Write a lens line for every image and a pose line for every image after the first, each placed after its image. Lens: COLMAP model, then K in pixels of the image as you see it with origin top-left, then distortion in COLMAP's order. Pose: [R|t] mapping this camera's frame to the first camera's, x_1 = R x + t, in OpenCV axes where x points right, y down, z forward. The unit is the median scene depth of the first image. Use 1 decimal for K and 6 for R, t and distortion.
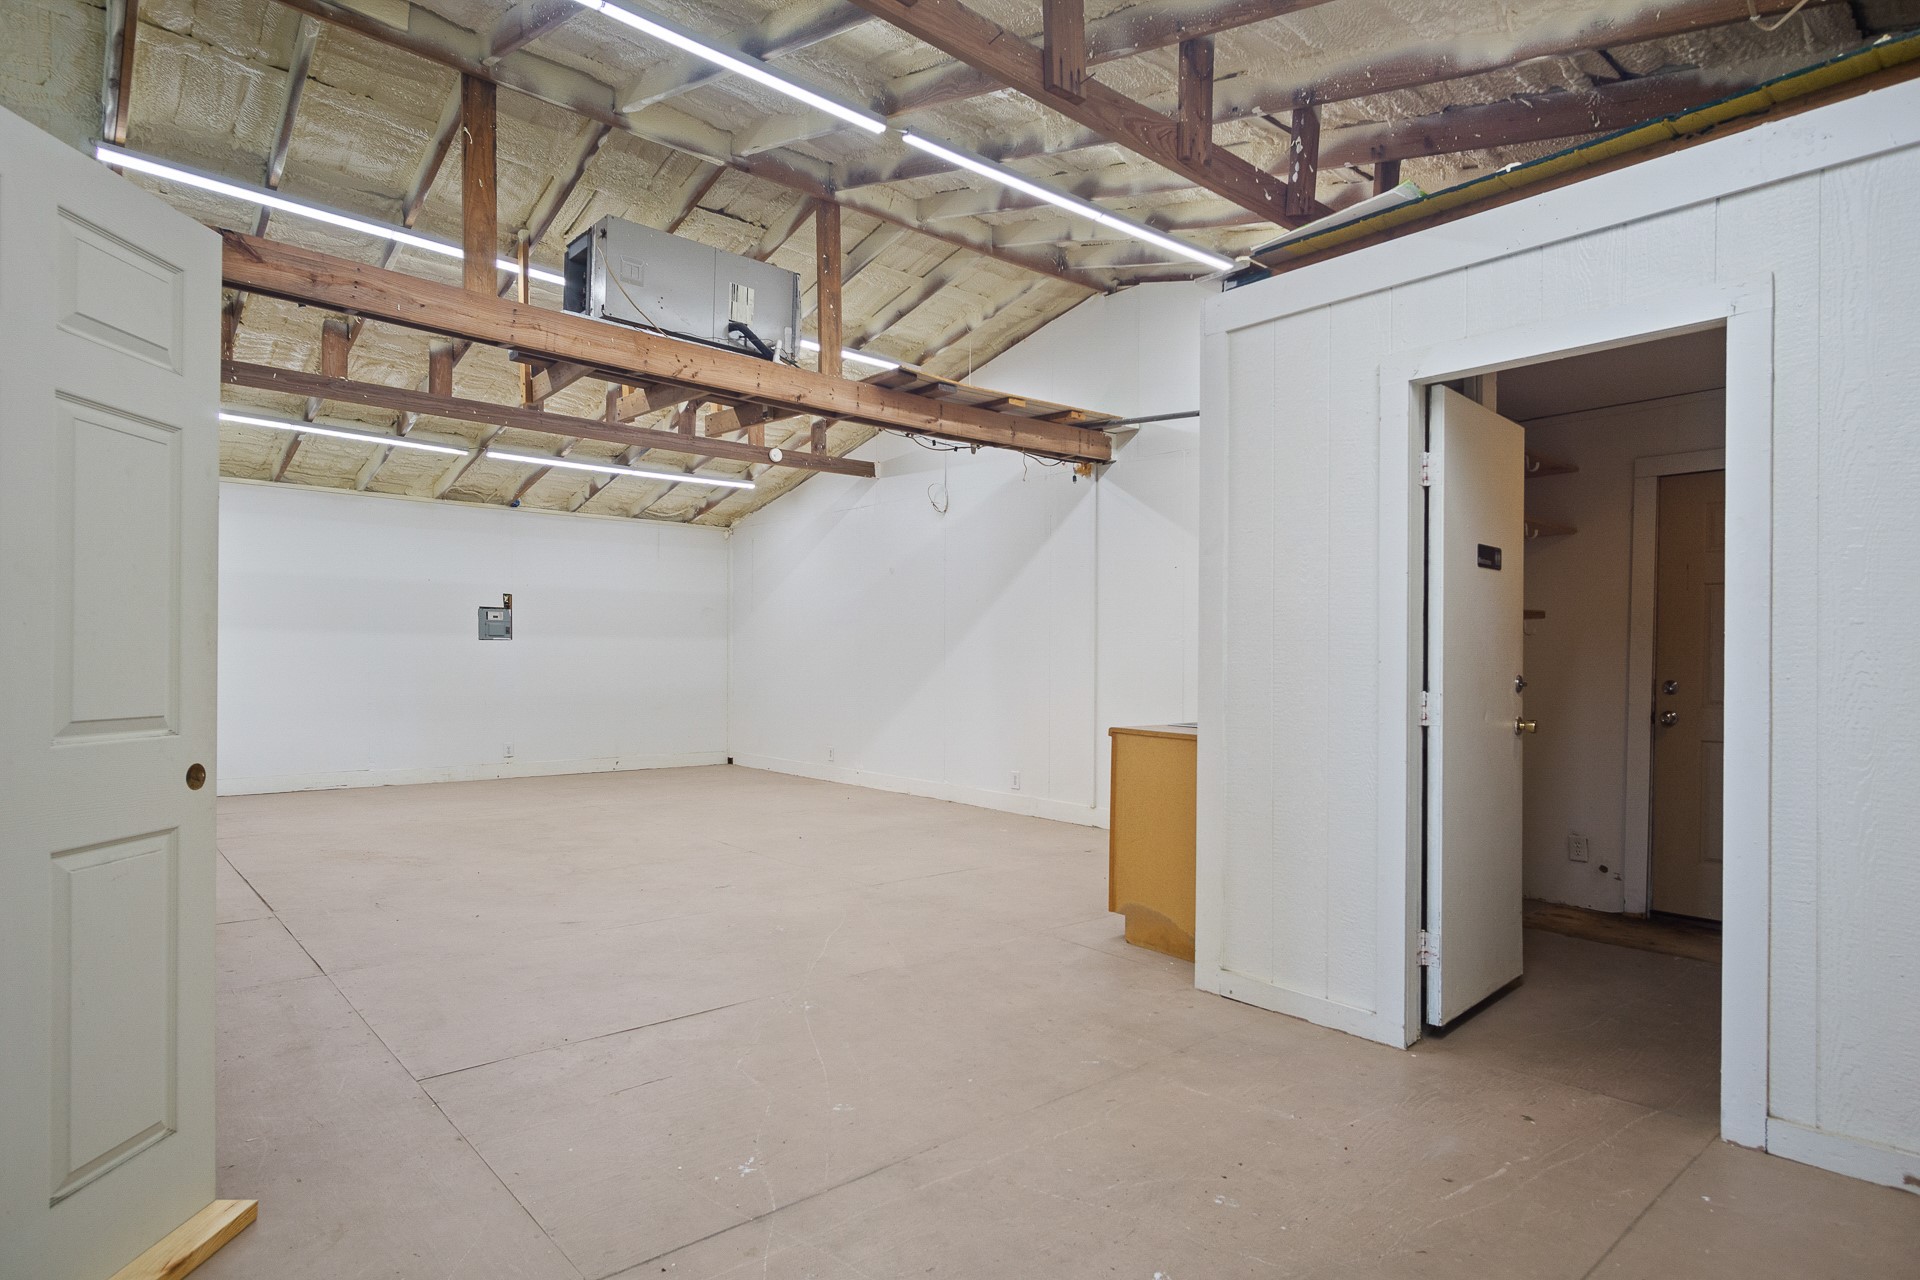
lens RADIAL K [[1044.8, 0, 960.0], [0, 1044.8, 675.6], [0, 0, 1]] dist [0.002820, -0.000298]
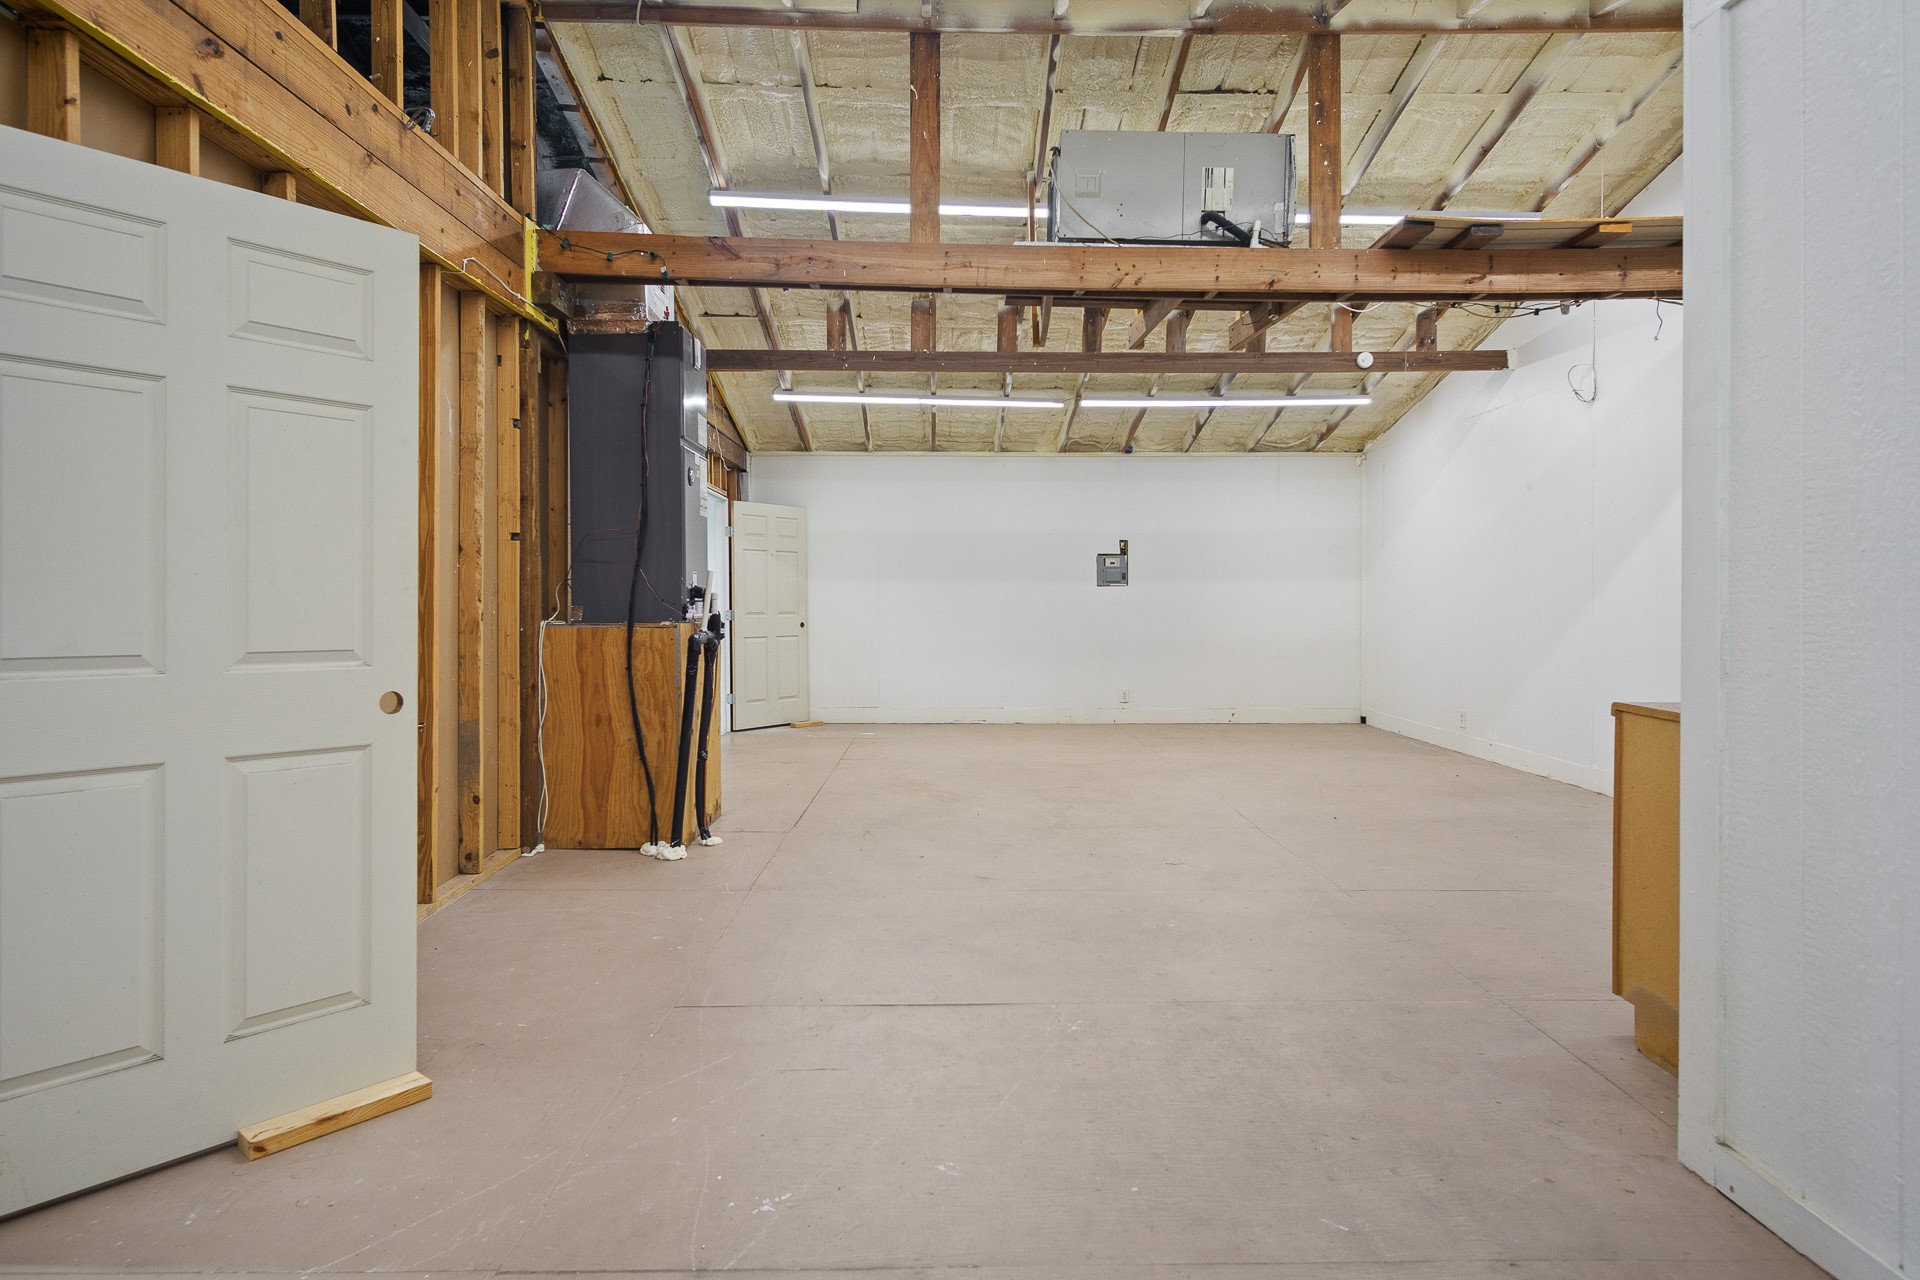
lens RADIAL K [[1078.5, 0, 963.3], [0, 1078.5, 615.4], [0, 0, 1]] dist [0.003803, 0.001435]
pose [[0.762194, -0.001417, -0.647347, 0.191340], [-0.003078, 0.999978, -0.005812, 0.001382], [0.647341, 0.006423, 0.762173, 0.175902]]
